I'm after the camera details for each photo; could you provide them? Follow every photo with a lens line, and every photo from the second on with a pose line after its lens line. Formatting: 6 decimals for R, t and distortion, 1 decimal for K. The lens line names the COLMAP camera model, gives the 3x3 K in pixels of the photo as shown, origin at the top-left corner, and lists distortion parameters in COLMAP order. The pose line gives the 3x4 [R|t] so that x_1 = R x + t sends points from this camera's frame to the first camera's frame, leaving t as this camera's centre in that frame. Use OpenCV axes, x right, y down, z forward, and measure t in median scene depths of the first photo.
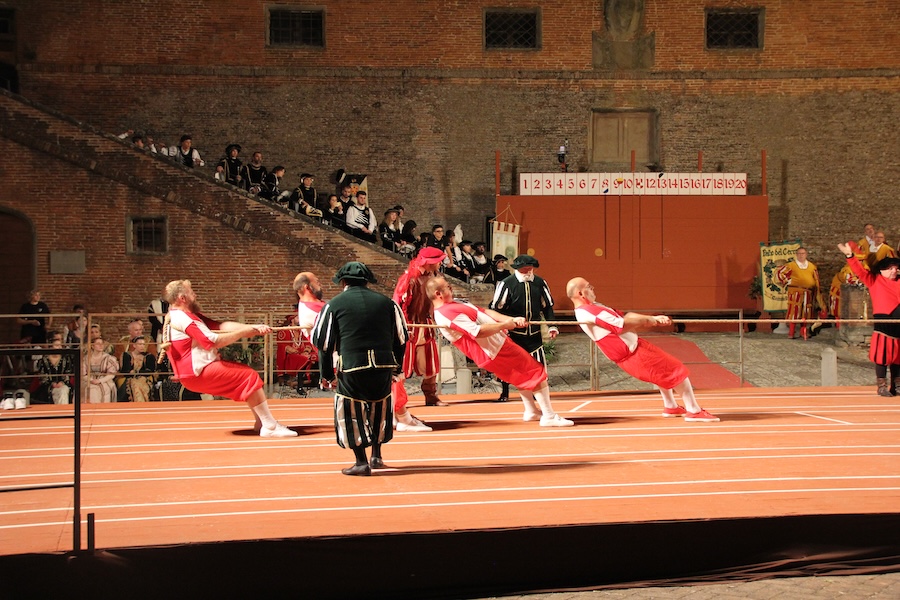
lens RADIAL K [[1263.7, 0, 445.5], [0, 1263.7, 301.8], [0, 0, 1]] dist [0.074057, 0.751238]
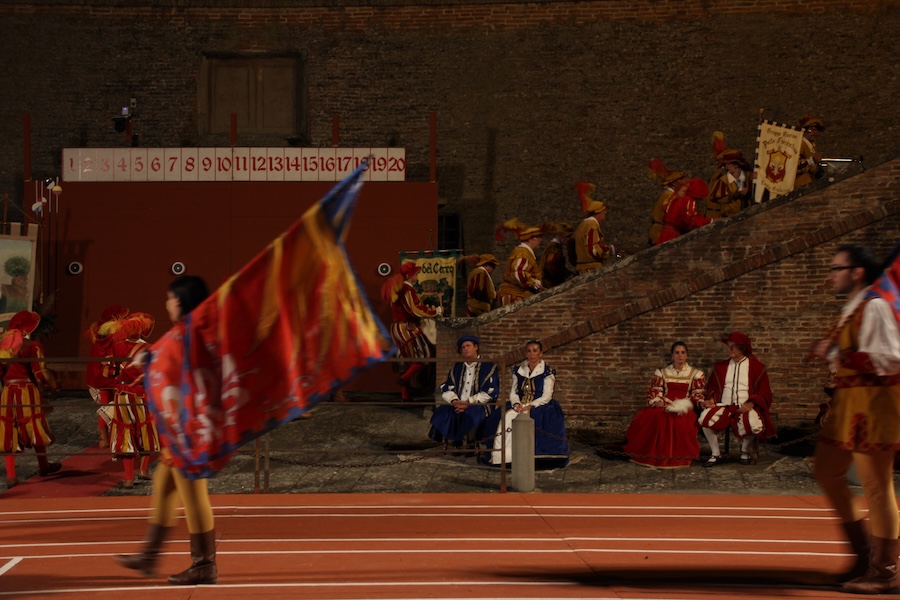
lens RADIAL K [[1575.0, 0, 450.0], [0, 1575.0, 300.0], [0, 0, 1]] dist [0.241788, 1.262551]
pose [[0.983726, 0.003728, -0.179639, 0.398981], [-0.008689, 0.999602, -0.026838, -0.001799], [0.179467, 0.027962, 0.983366, 0.210230]]
